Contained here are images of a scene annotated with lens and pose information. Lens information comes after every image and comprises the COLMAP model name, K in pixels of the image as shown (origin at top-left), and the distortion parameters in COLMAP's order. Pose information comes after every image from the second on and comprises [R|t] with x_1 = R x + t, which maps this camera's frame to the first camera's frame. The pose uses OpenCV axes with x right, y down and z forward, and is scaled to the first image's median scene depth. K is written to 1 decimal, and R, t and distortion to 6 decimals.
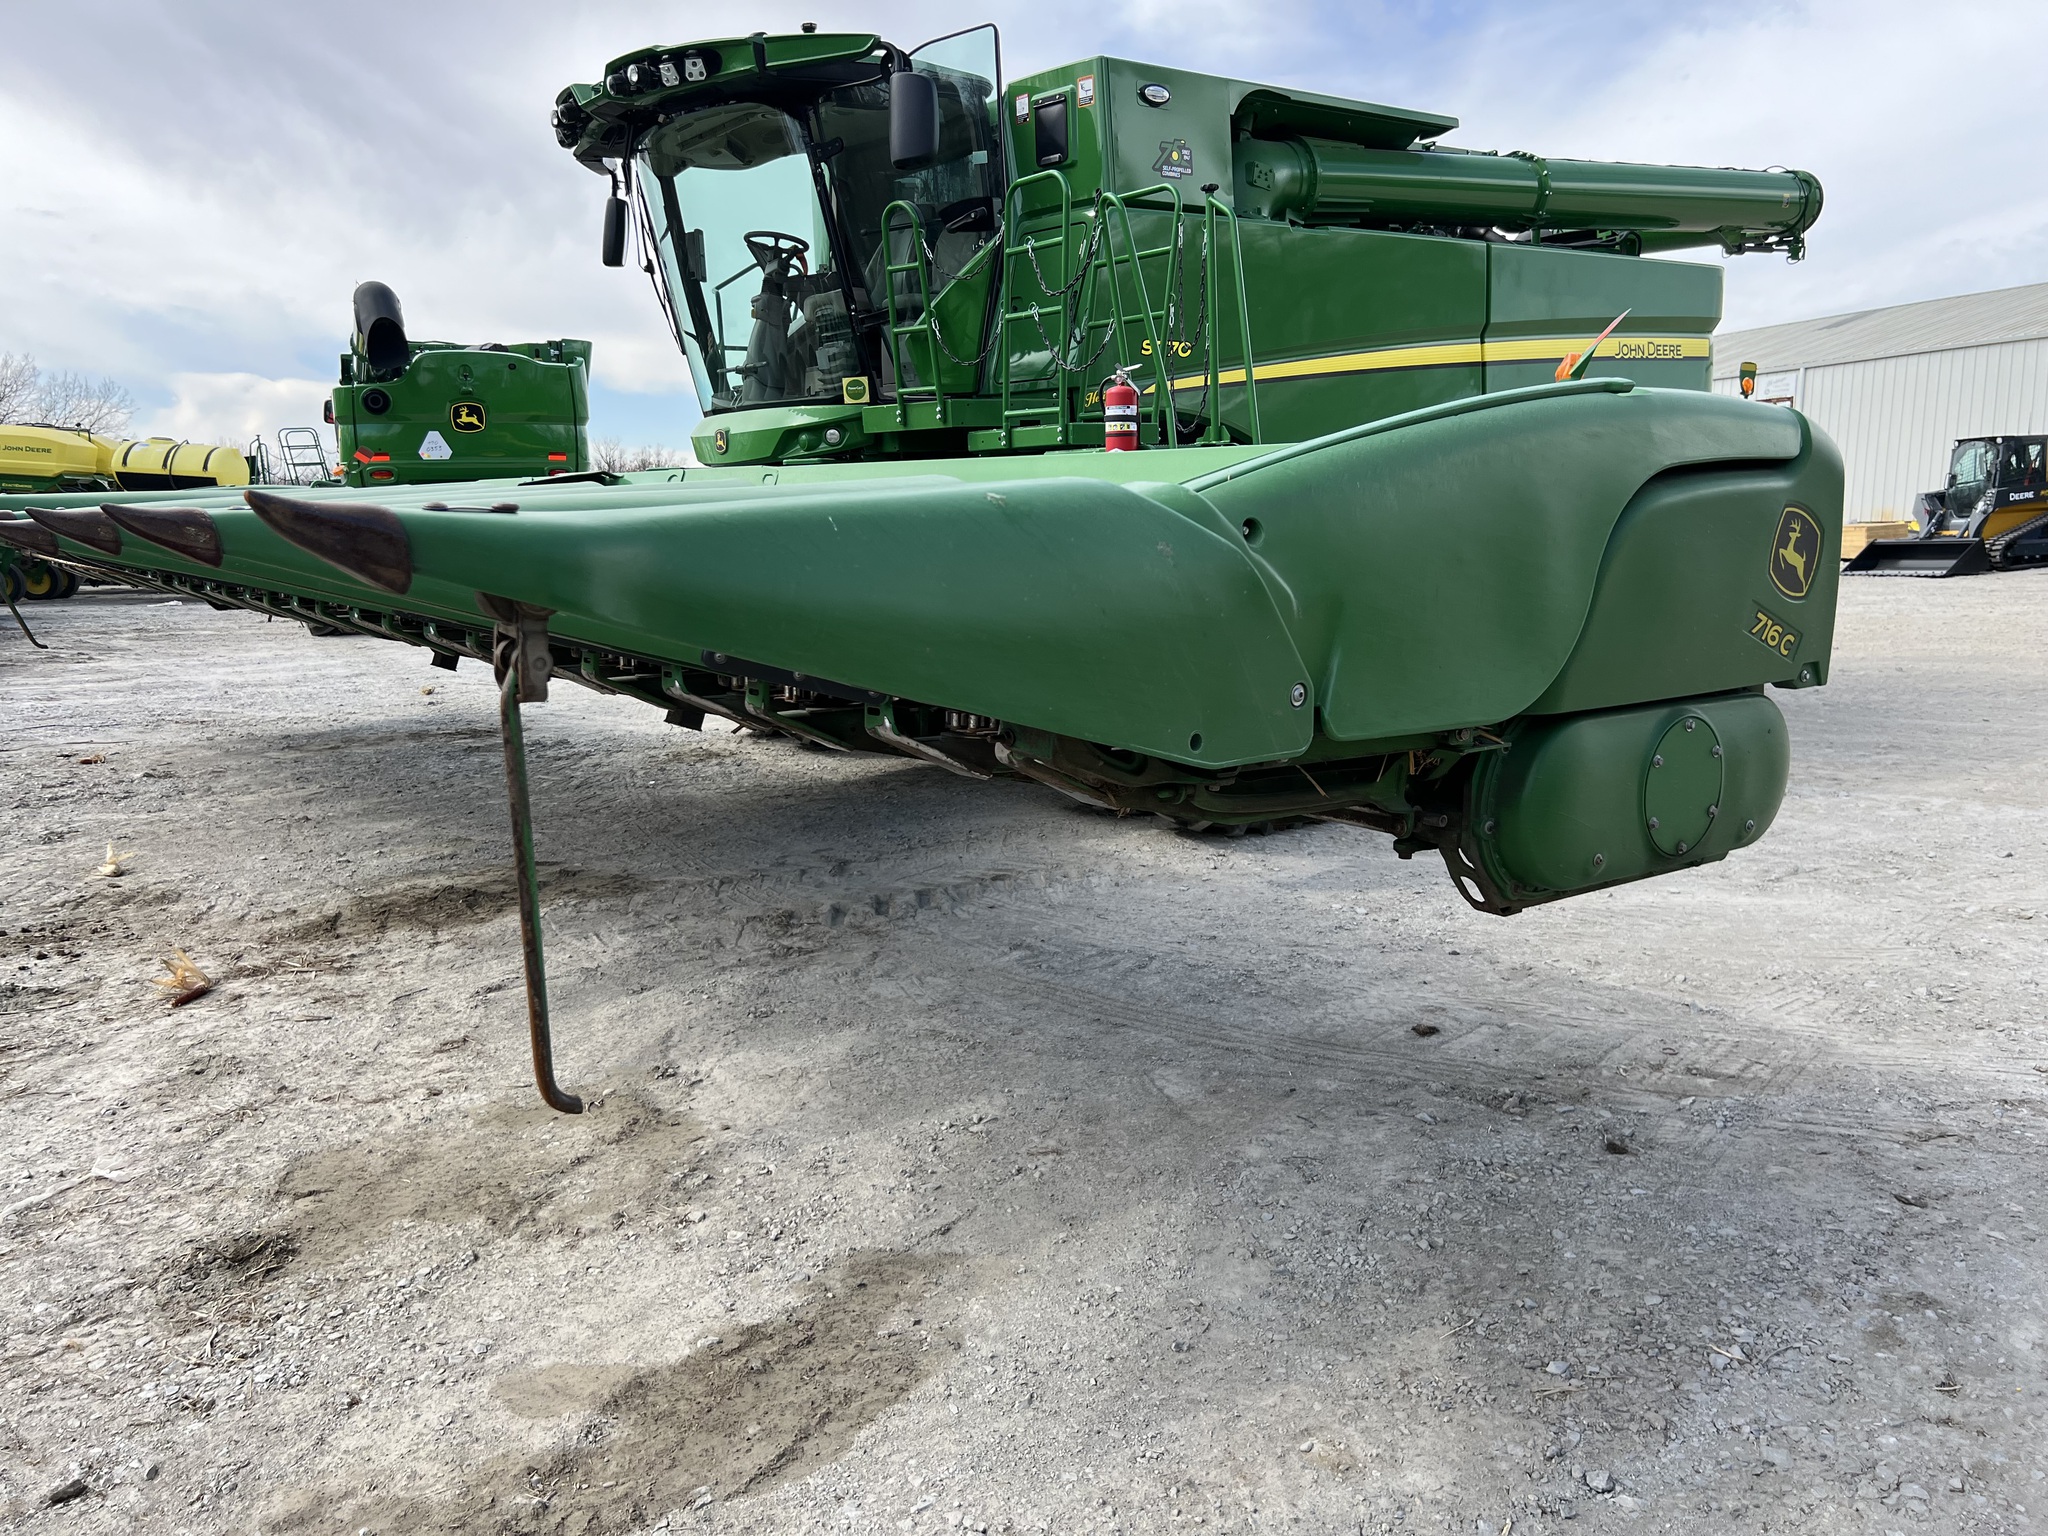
lens RADIAL K [[1531.8, 0, 1009.8], [0, 1531.8, 751.4], [0, 0, 1]] dist [0.054029, -0.065823]
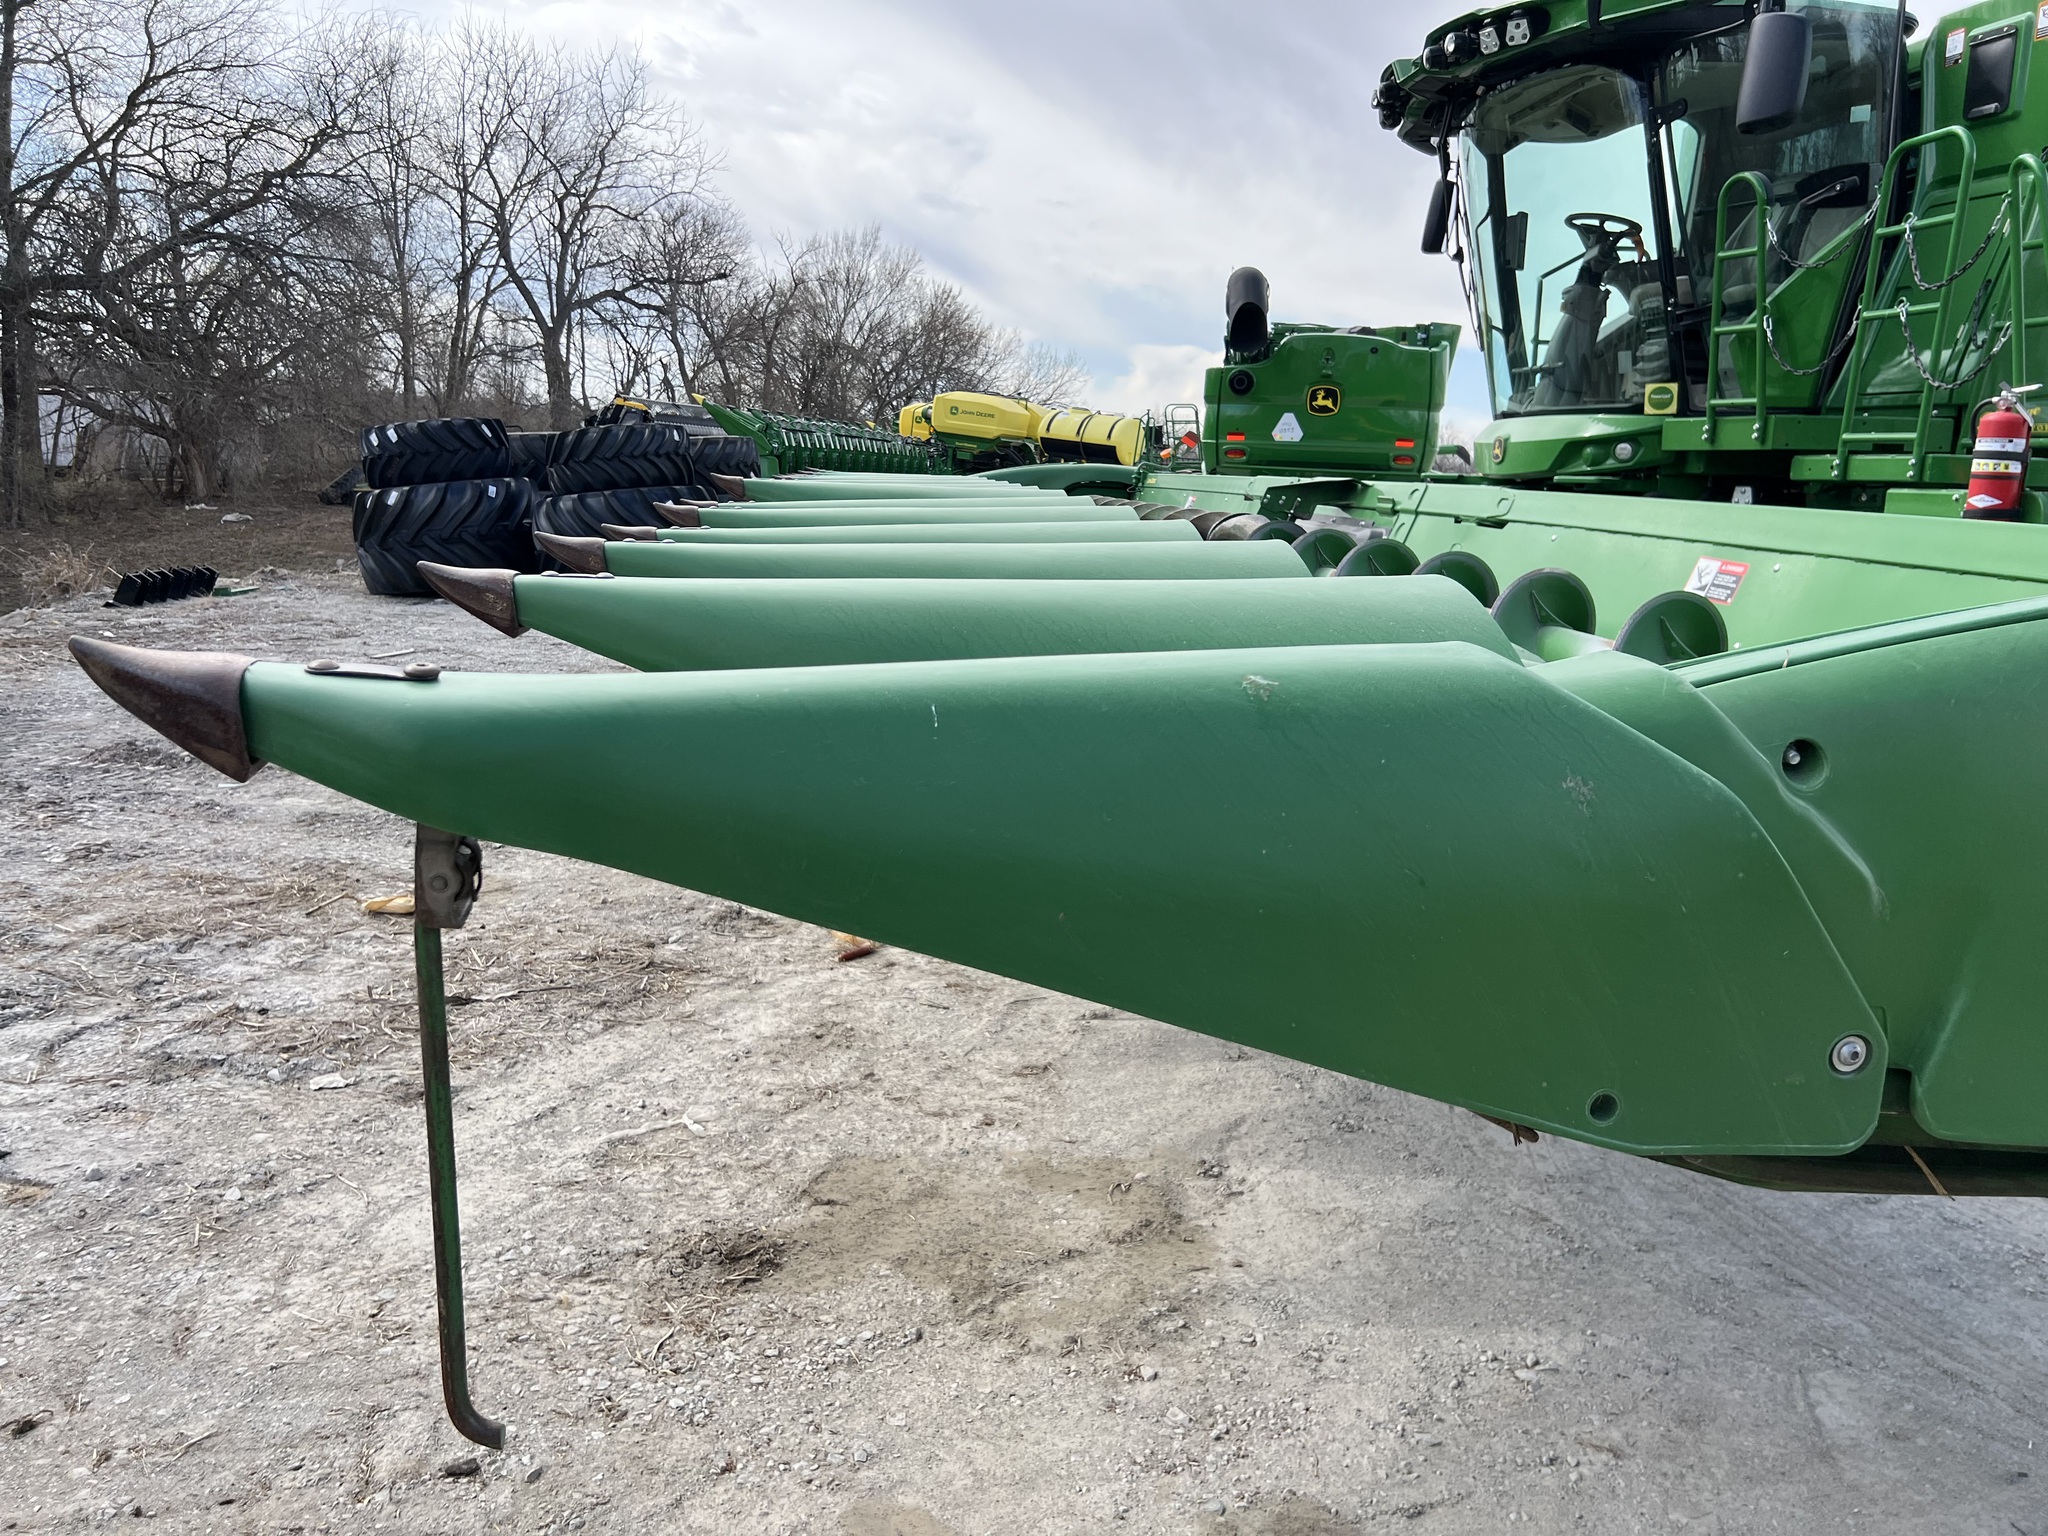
lens RADIAL K [[1531.8, 0, 1009.8], [0, 1531.8, 751.4], [0, 0, 1]] dist [0.054029, -0.065823]
pose [[0.848572, 0.152299, -0.506685, 0.058571], [-0.145181, 0.987941, 0.053812, -0.039737], [0.508771, 0.027897, 0.860450, 0.100141]]
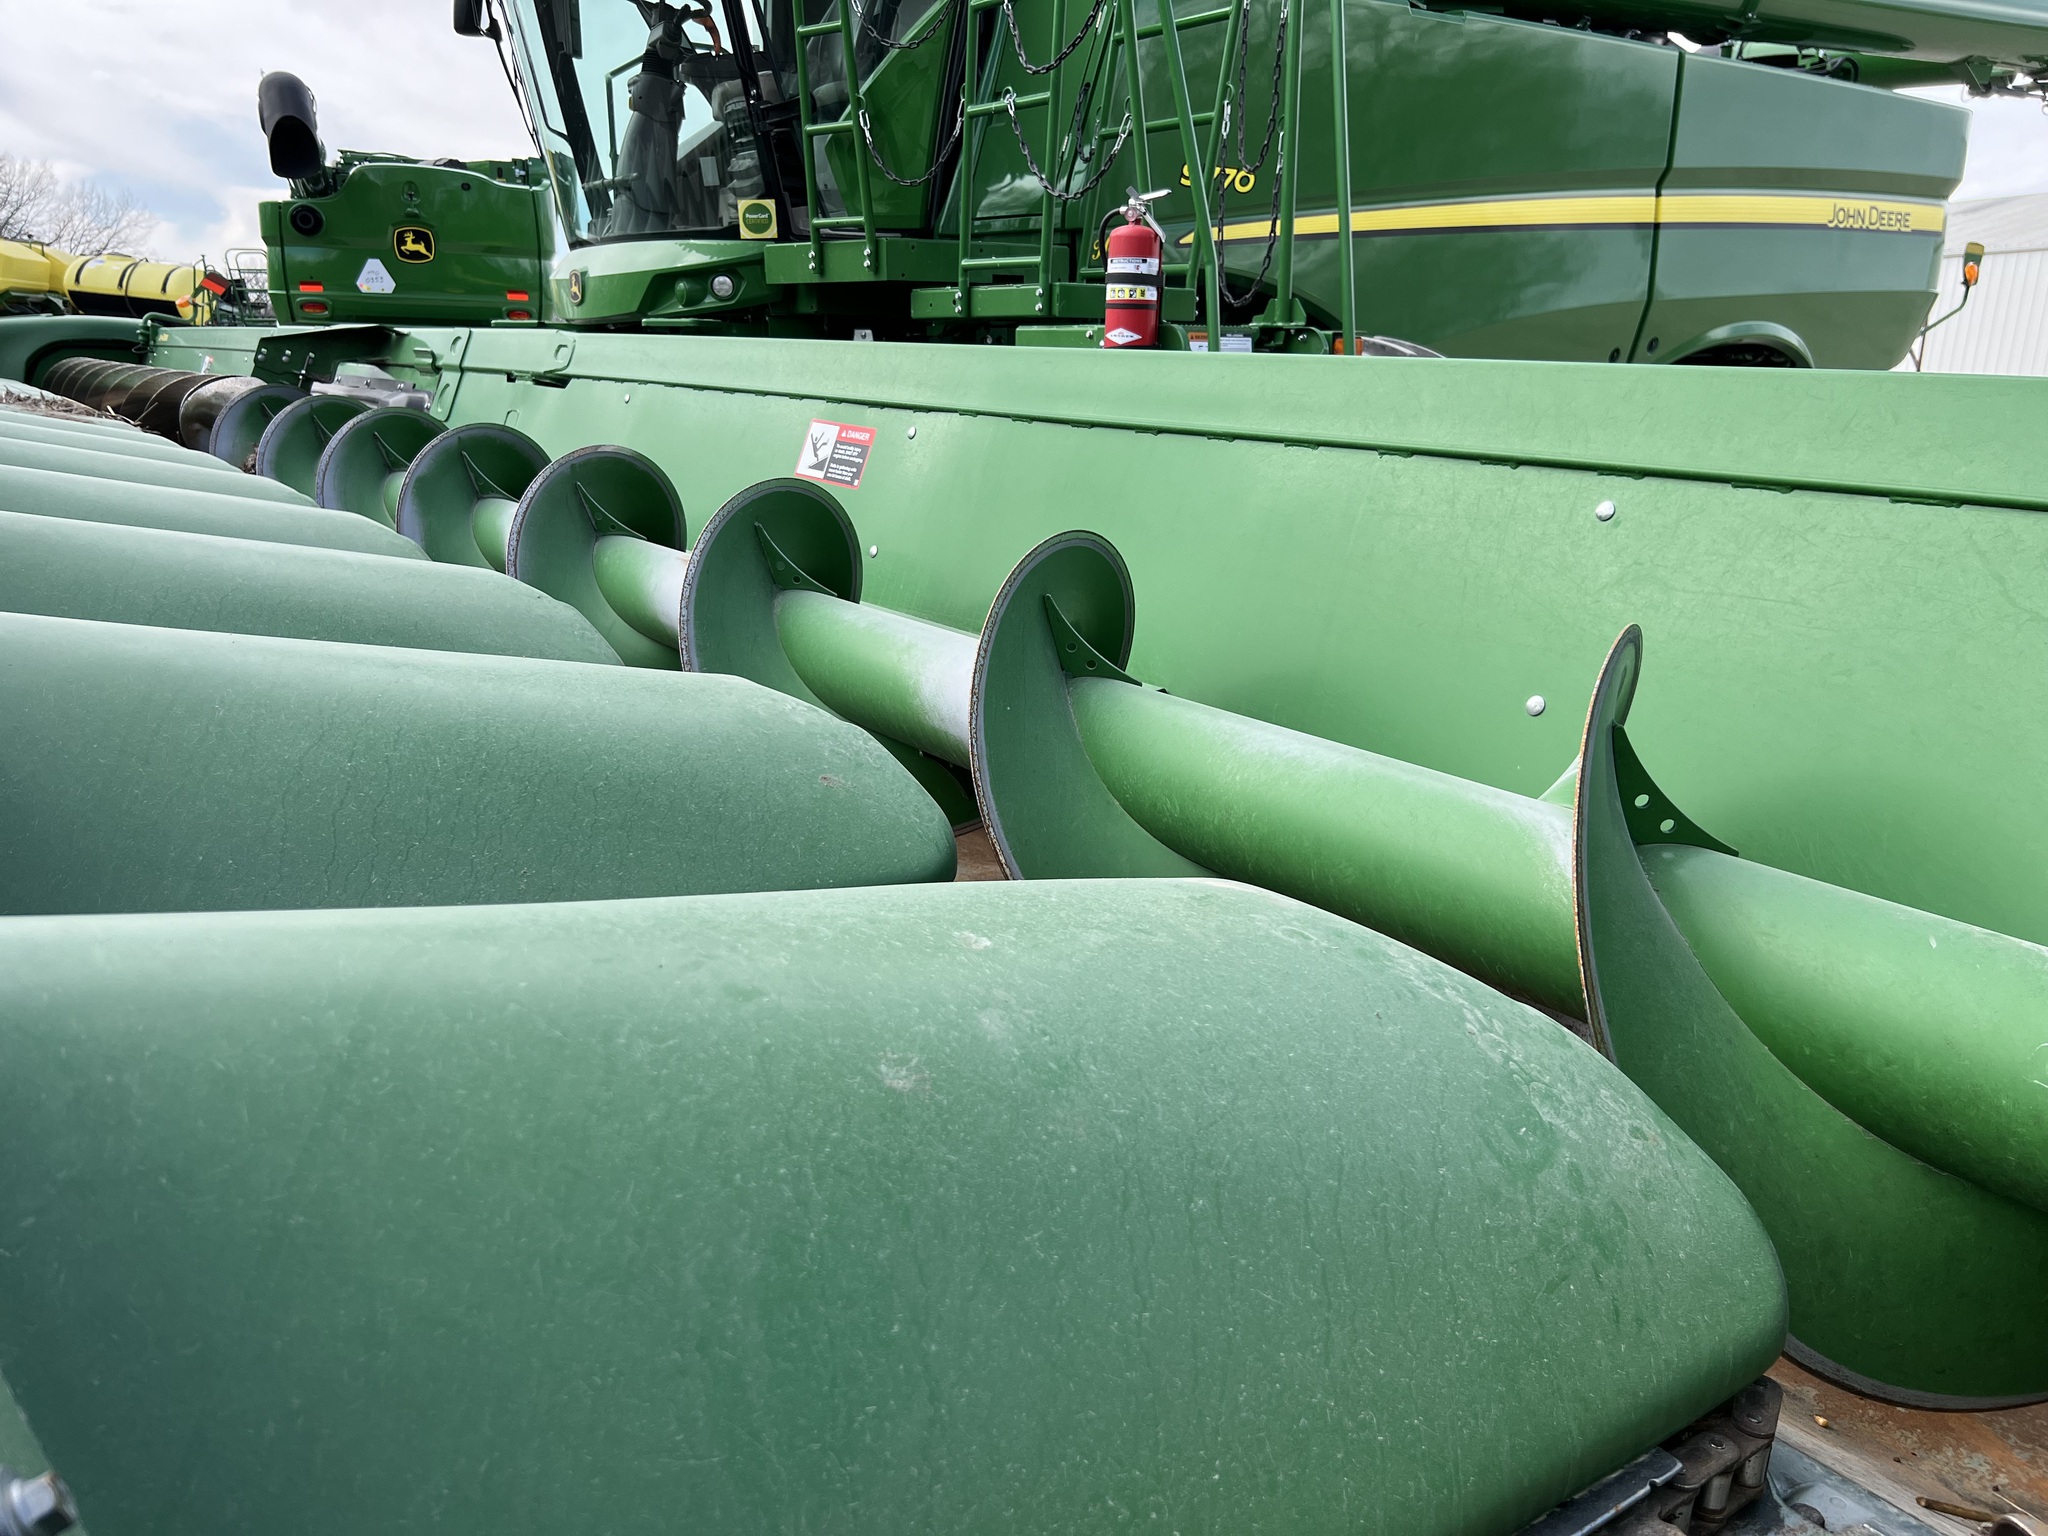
lens RADIAL K [[1550.5, 0, 1016.4], [0, 1550.5, 765.1], [0, 0, 1]] dist [0.037553, -0.042737]
pose [[0.998686, 0.049499, -0.013252, 0.037698], [-0.048061, 0.994521, 0.092833, -0.067314], [0.017774, -0.092074, 0.995594, 0.308145]]
